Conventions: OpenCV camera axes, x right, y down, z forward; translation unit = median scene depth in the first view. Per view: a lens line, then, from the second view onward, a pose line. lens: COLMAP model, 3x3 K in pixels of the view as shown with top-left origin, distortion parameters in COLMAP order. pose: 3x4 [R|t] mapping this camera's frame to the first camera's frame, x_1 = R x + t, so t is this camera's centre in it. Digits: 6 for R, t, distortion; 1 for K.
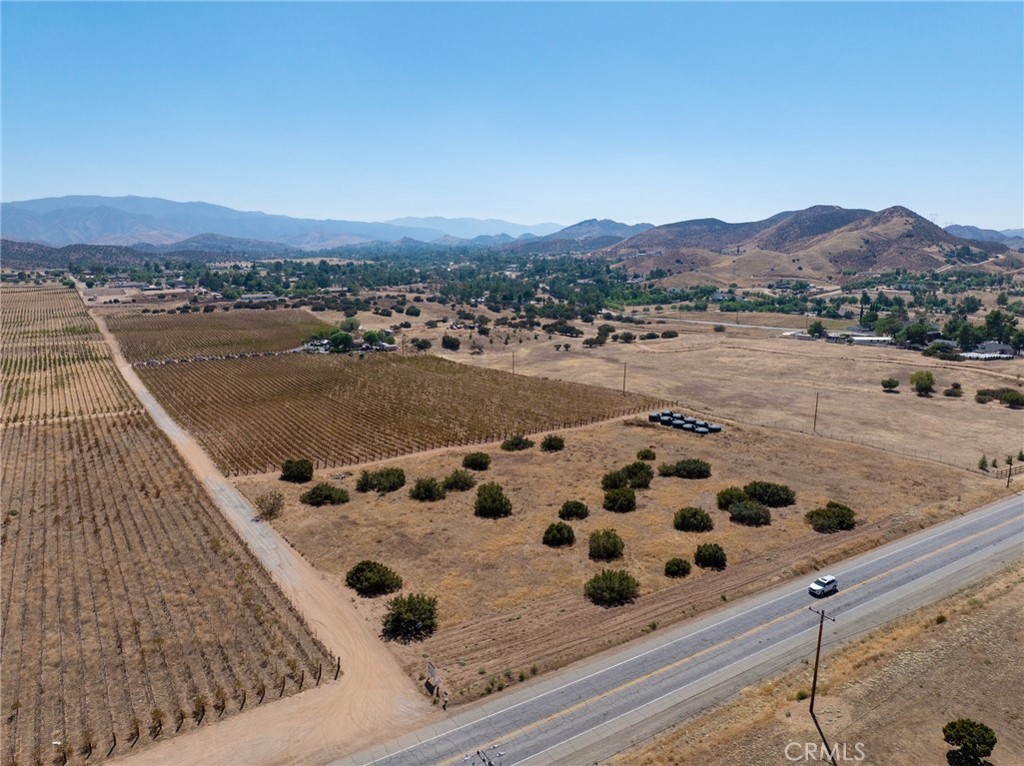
lens RADIAL K [[716.4, 0, 507.9], [0, 716.4, 382.4], [0, 0, 1]] dist [-0.006159, 0.018740]
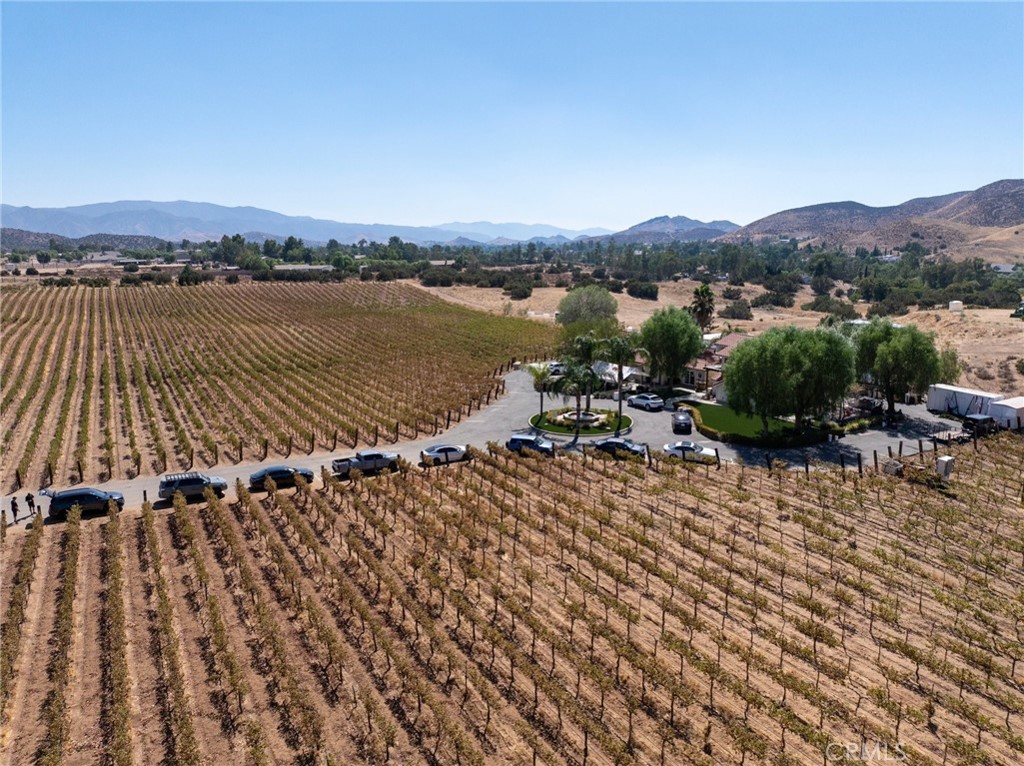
lens RADIAL K [[716.4, 0, 514.1], [0, 716.4, 384.0], [0, 0, 1]] dist [-0.006159, 0.018740]
pose [[0.998693, 0.008524, -0.050393, -0.056445], [-0.008852, 0.999941, -0.006287, -0.011006], [0.050337, 0.006725, 0.998710, 0.163221]]
